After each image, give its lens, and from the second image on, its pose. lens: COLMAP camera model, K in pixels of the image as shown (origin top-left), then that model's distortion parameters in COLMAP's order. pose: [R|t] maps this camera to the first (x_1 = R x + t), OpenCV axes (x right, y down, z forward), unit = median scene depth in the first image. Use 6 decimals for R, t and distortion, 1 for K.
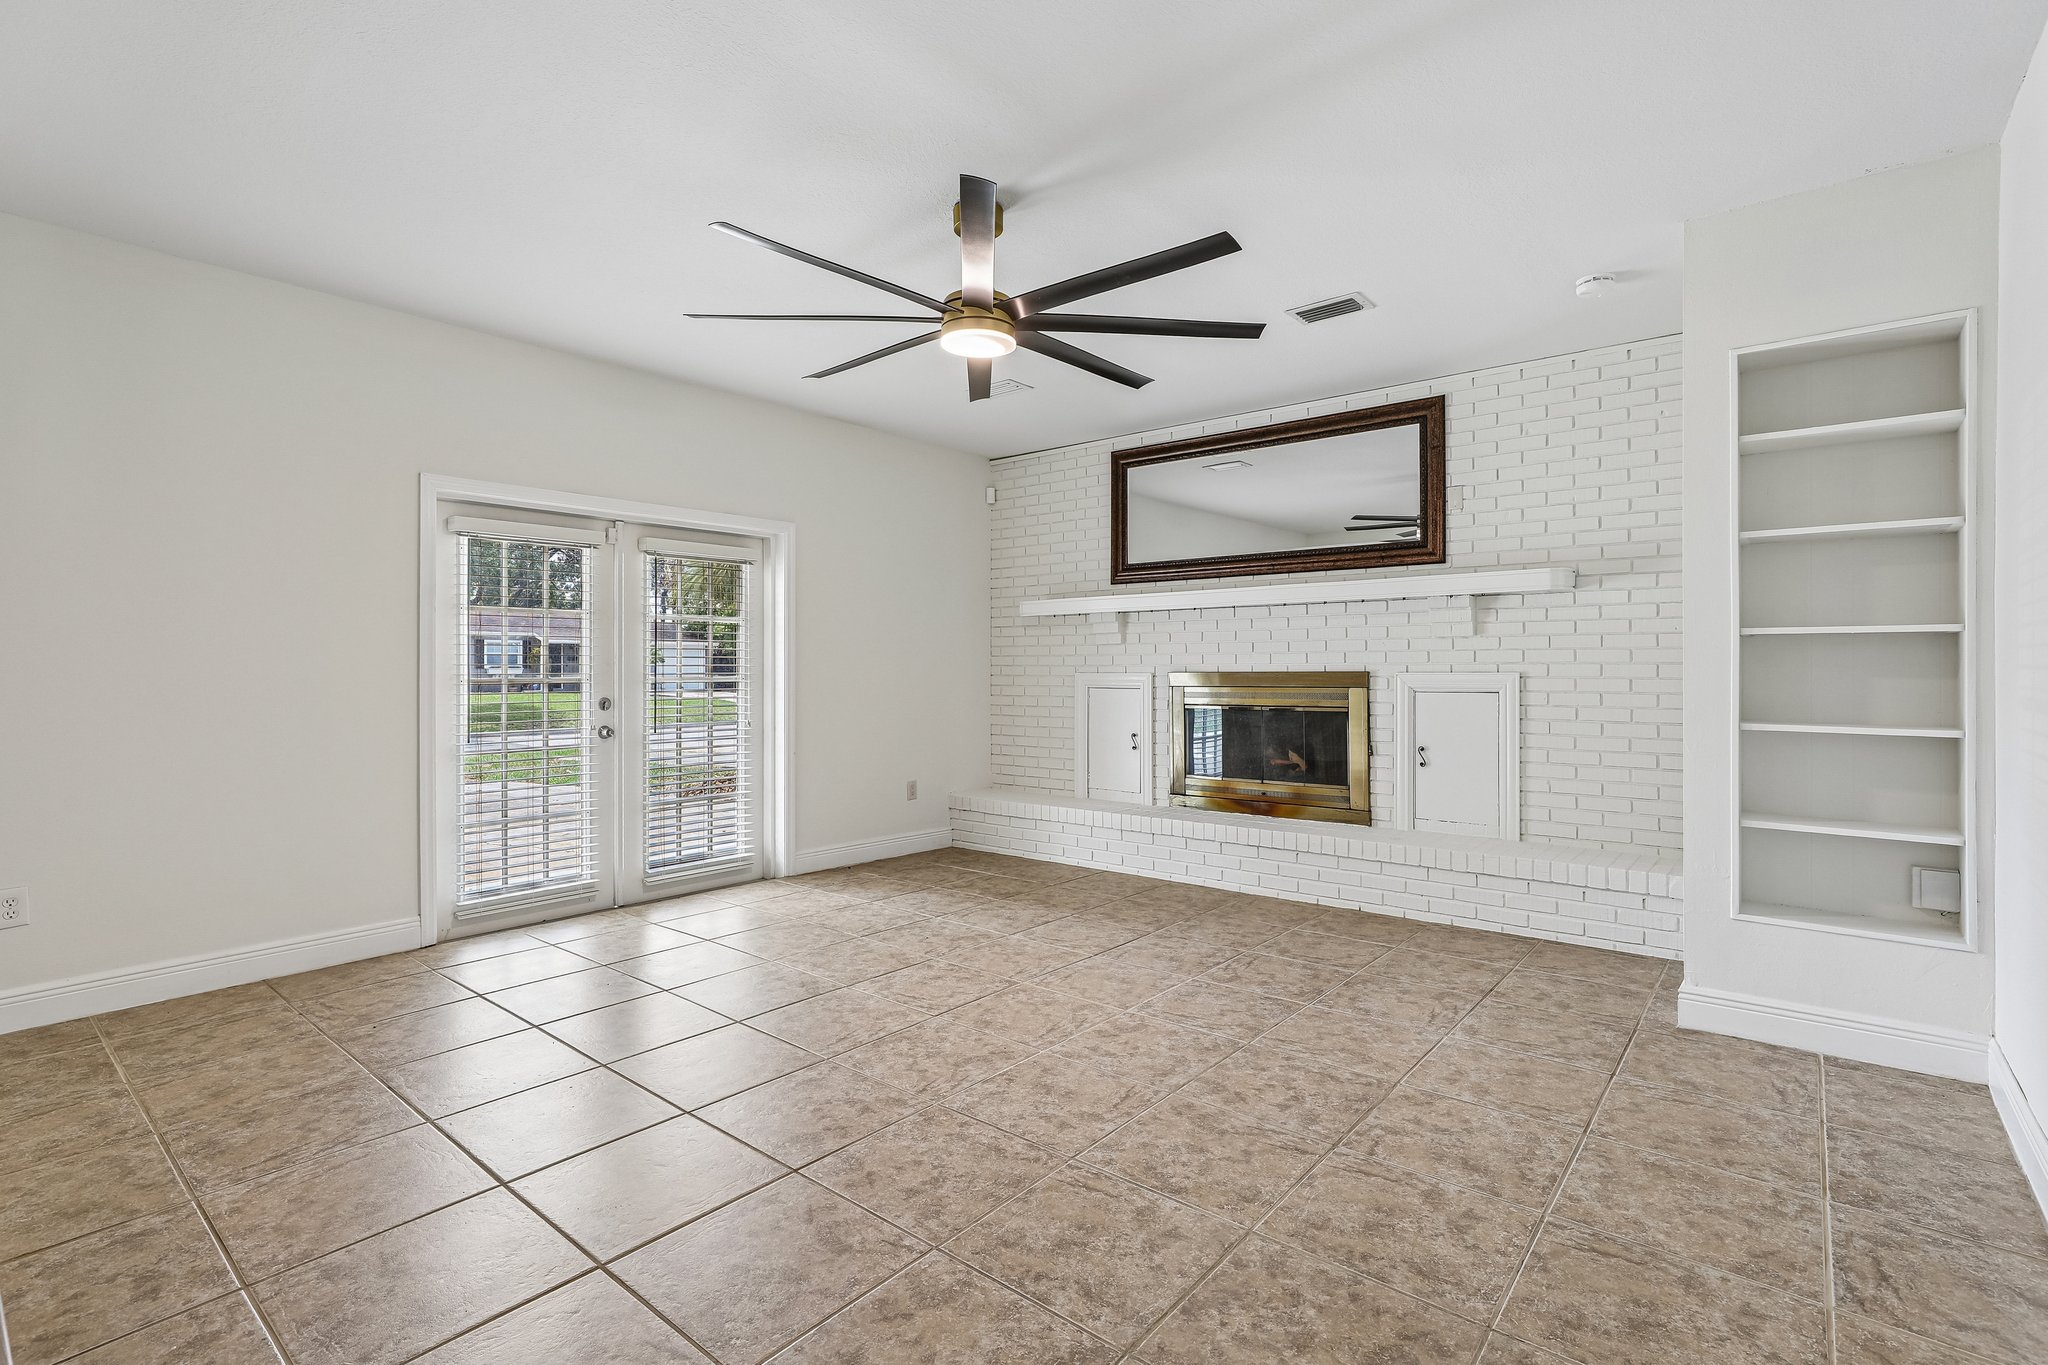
lens RADIAL K [[942.2, 0, 1021.2], [0, 942.2, 673.0], [0, 0, 1]] dist [-0.019463, 0.012164]
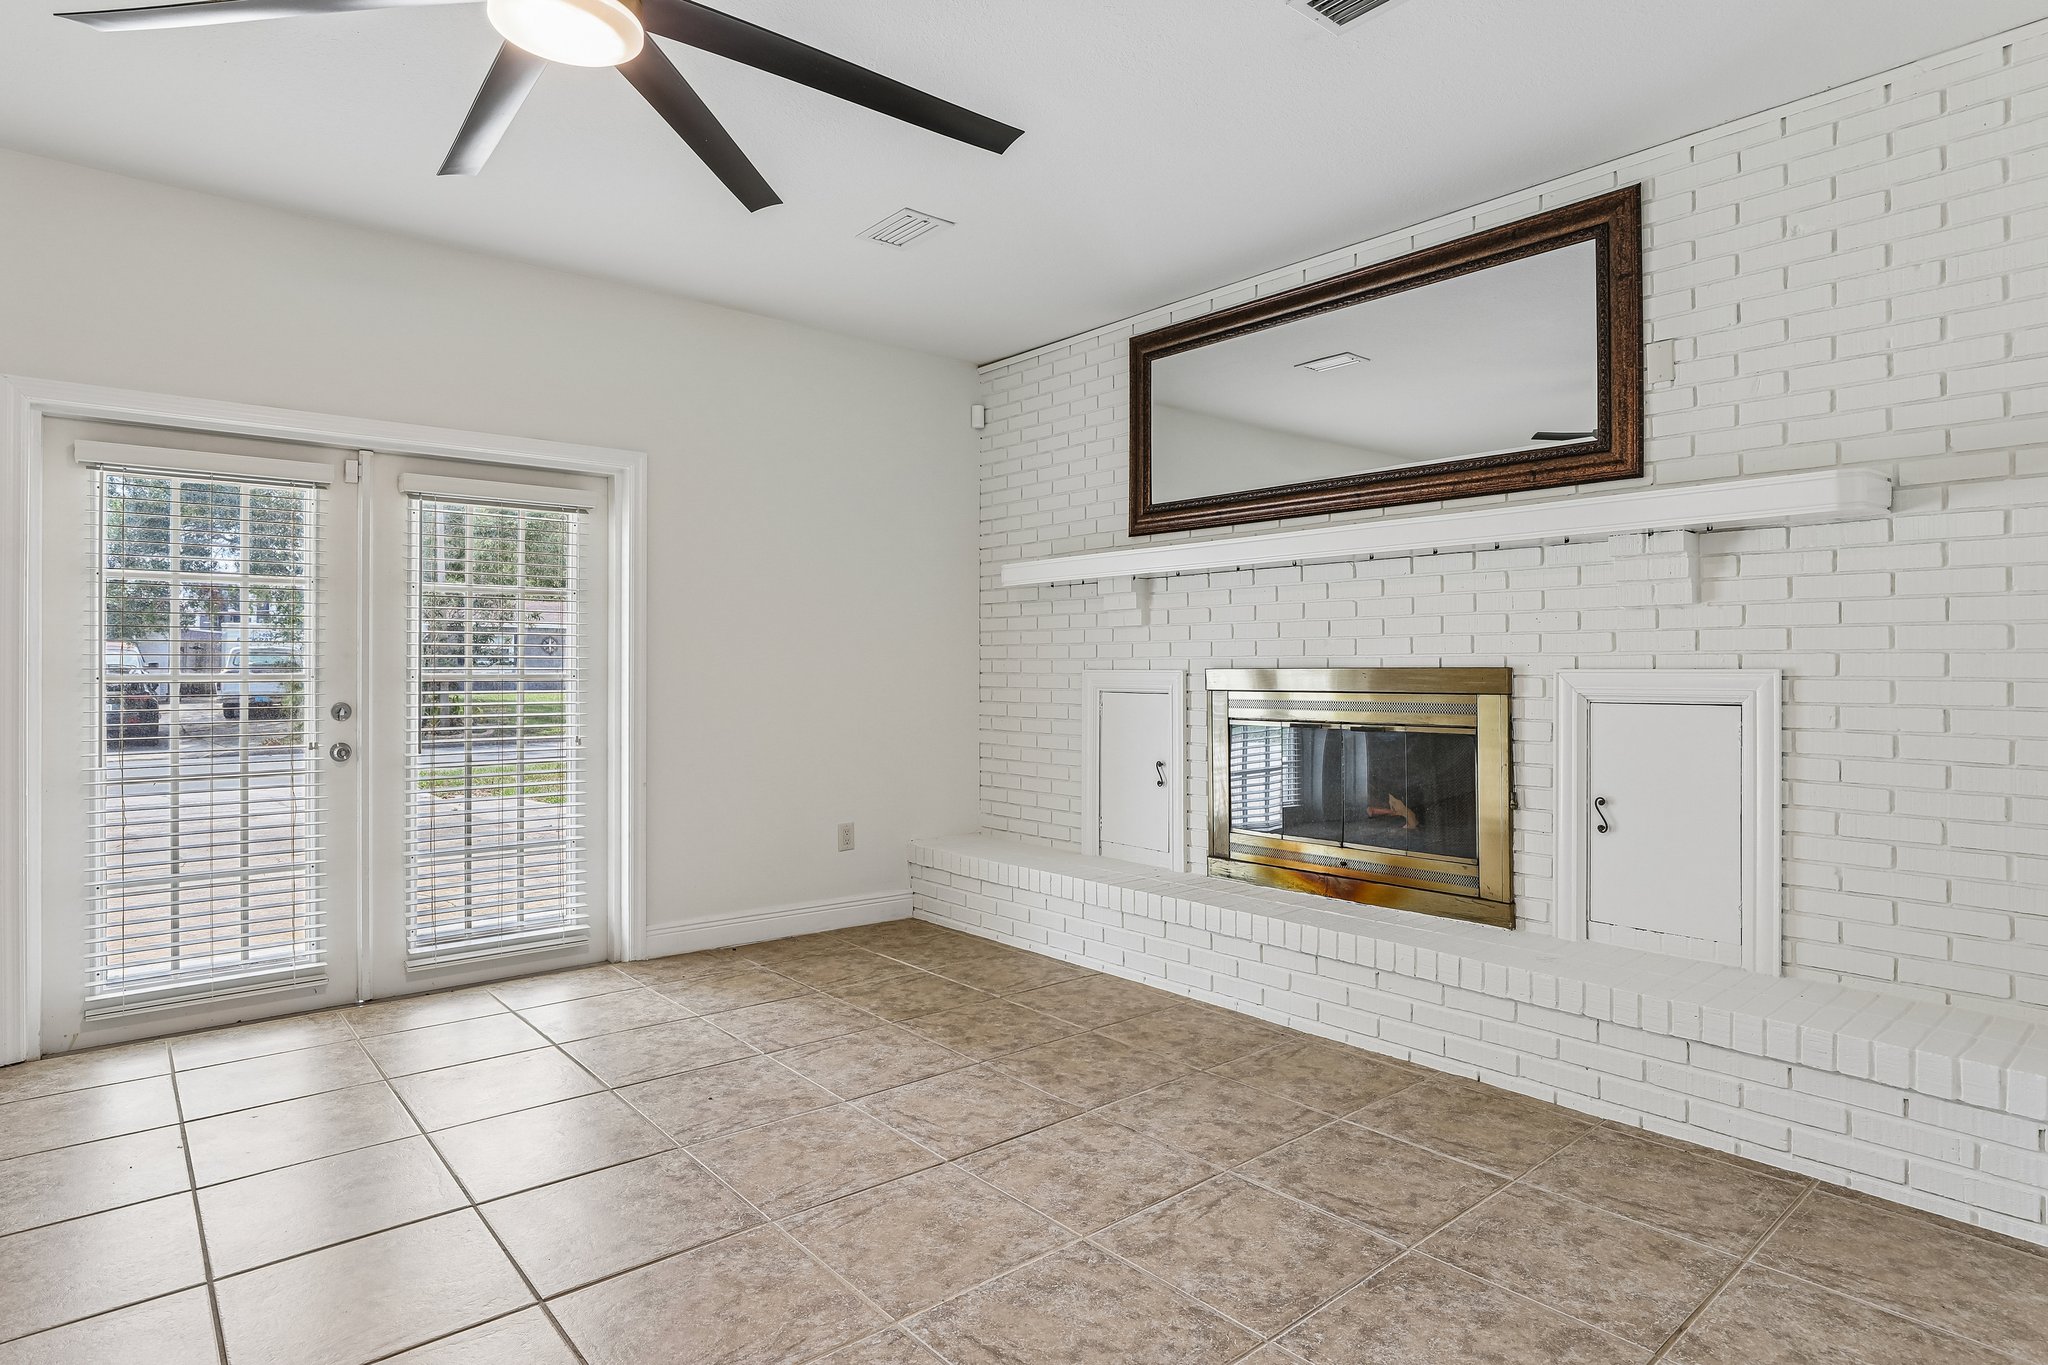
lens RADIAL K [[1087.8, 0, 1023.2], [0, 1087.8, 668.7], [0, 0, 1]] dist [-0.033170, 0.015737]
pose [[0.986334, 0.002075, -0.164743, 0.179080], [-0.002576, 0.999993, -0.002826, 0.002008], [0.164735, 0.003212, 0.986333, 0.278582]]
